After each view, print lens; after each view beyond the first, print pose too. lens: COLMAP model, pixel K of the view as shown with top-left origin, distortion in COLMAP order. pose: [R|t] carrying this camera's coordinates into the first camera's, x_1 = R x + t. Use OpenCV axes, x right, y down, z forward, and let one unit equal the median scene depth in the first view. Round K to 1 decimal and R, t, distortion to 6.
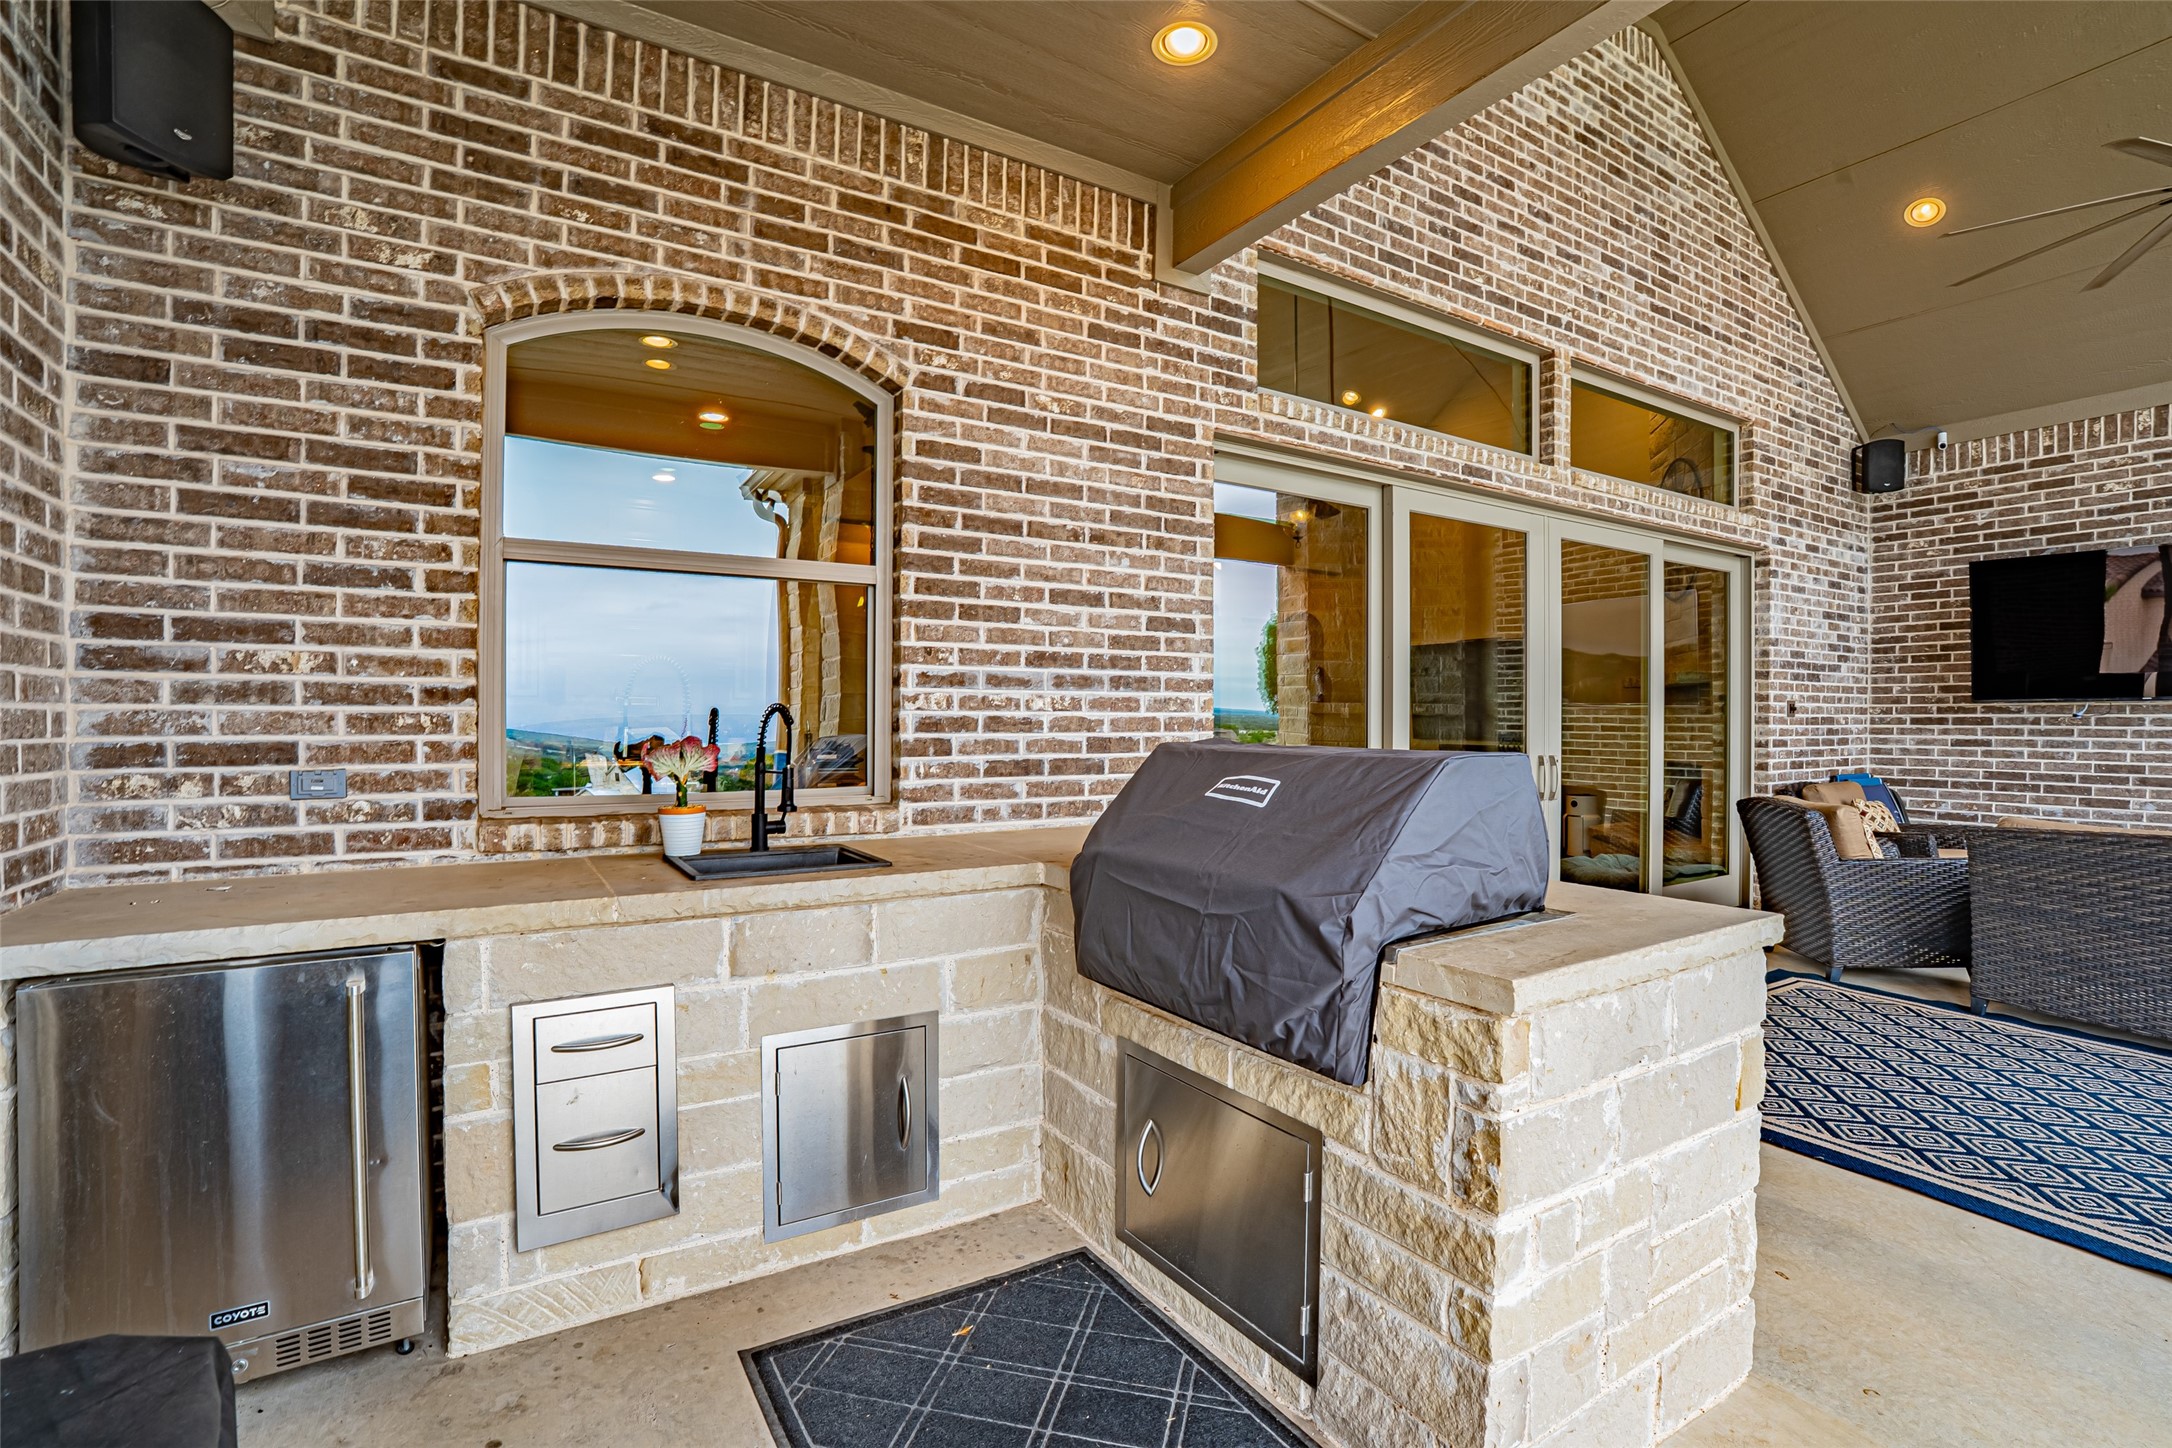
lens RADIAL K [[1007.9, 0, 1088.8], [0, 1007.9, 721.4], [0, 0, 1]] dist [-0.069340, 0.026373]
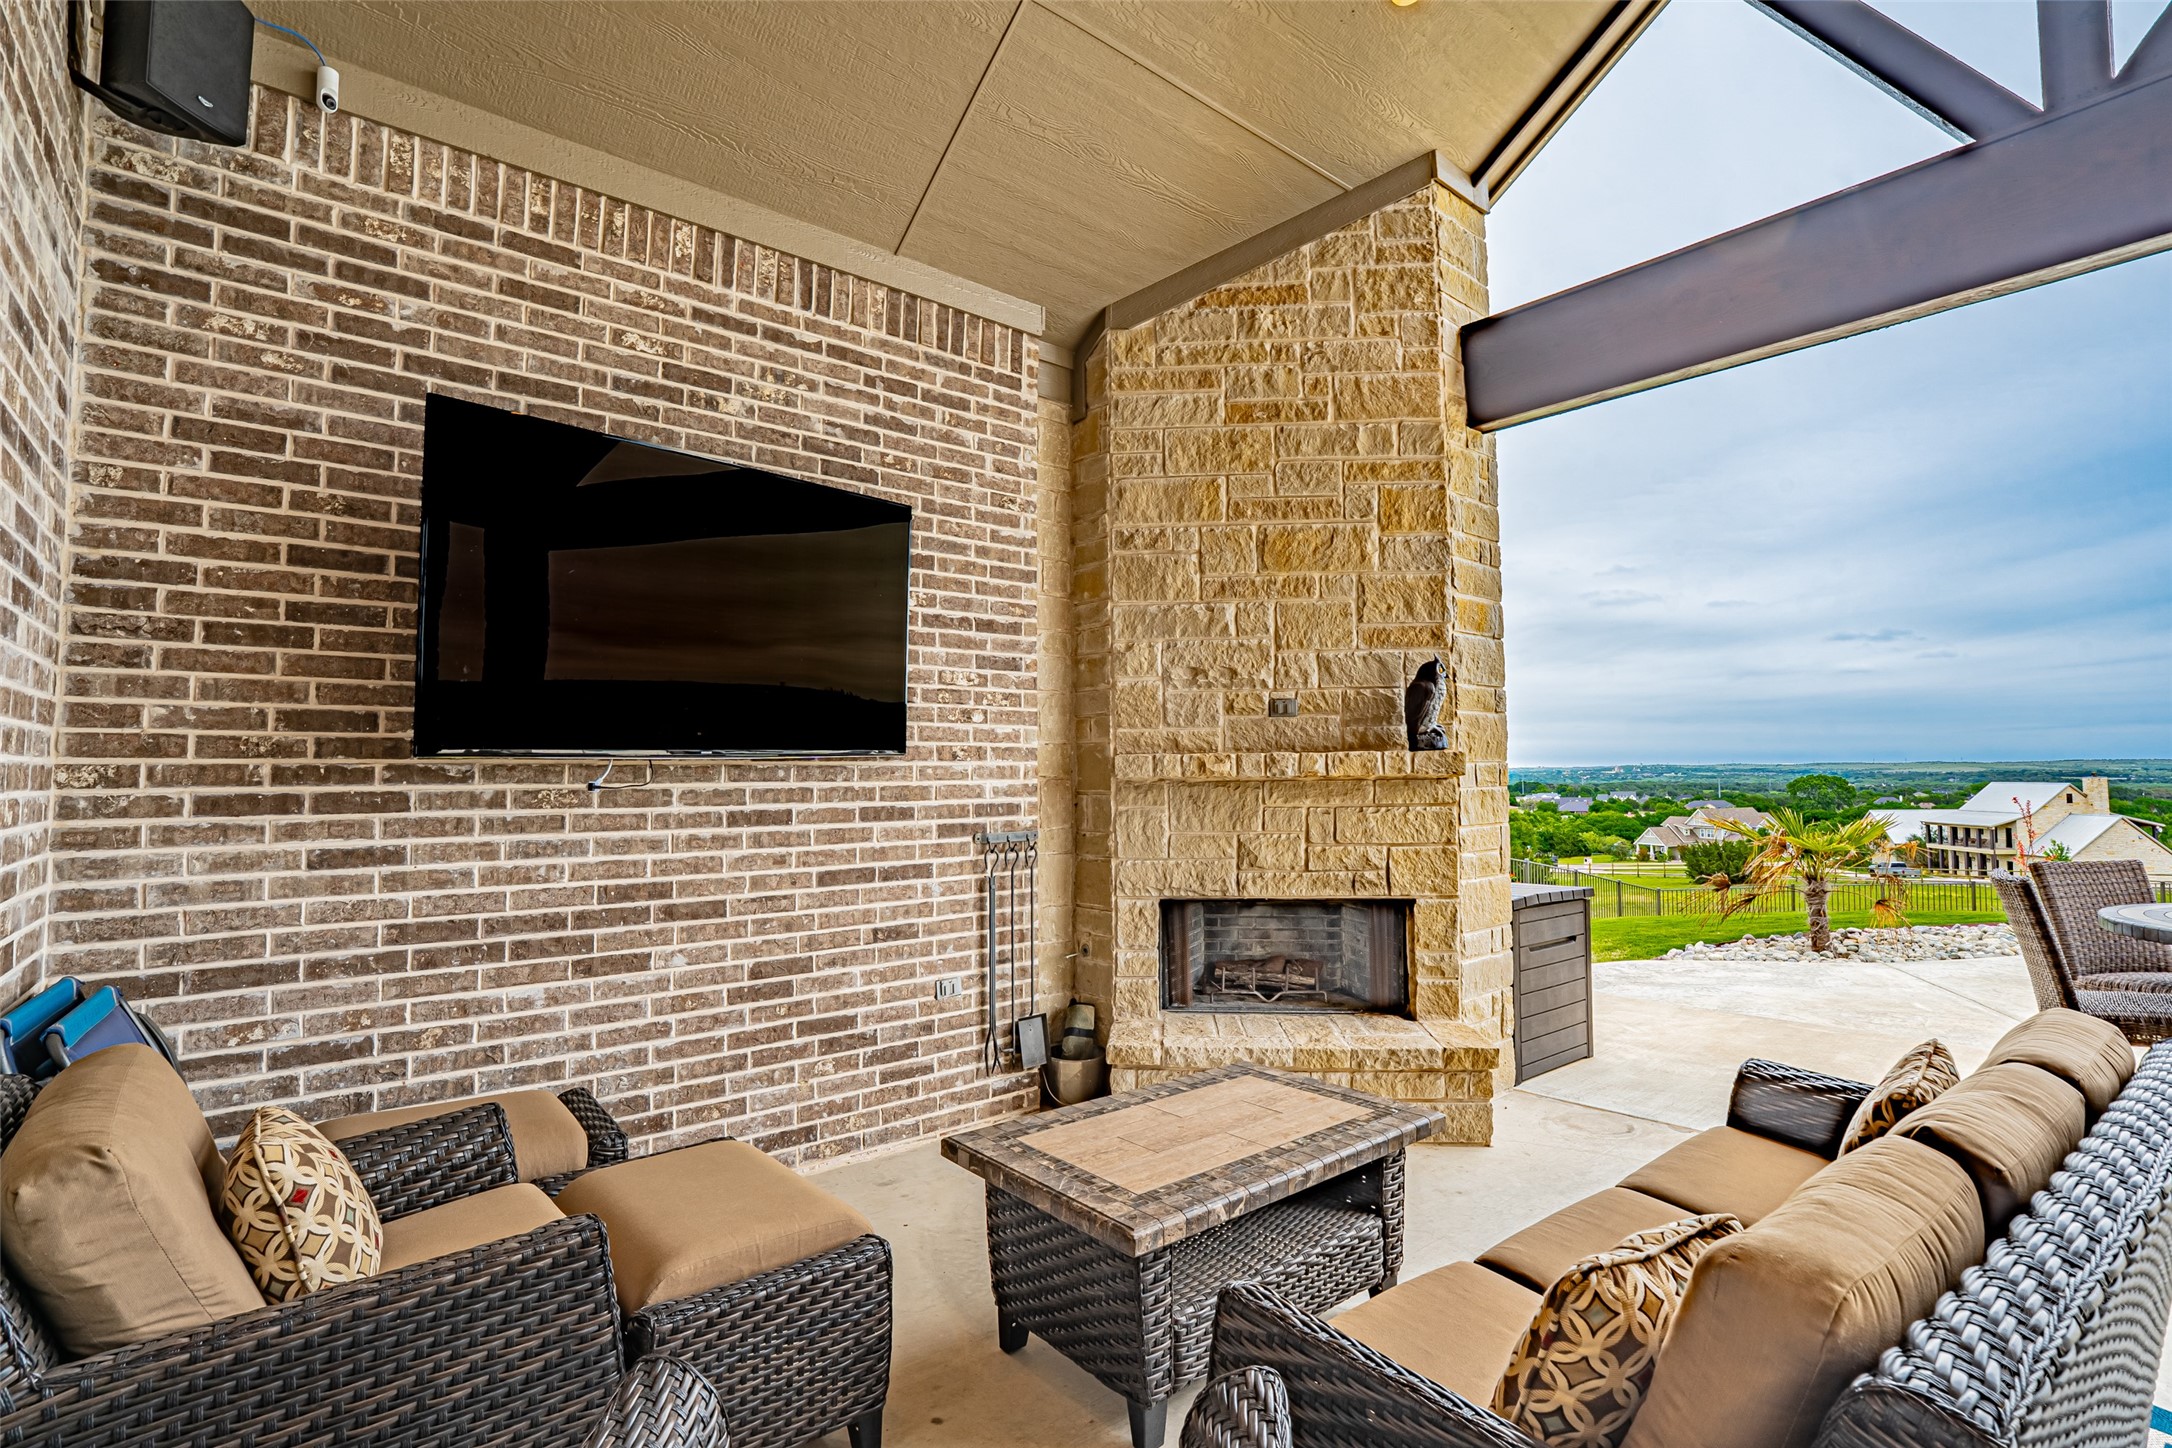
lens RADIAL K [[1007.9, 0, 1088.8], [0, 1007.9, 721.4], [0, 0, 1]] dist [-0.069340, 0.026373]
pose [[-0.133970, 0.053334, 0.989549, 0.465459], [0.013353, 0.998557, -0.052012, -0.008593], [-0.990895, 0.006246, -0.134489, 0.745826]]
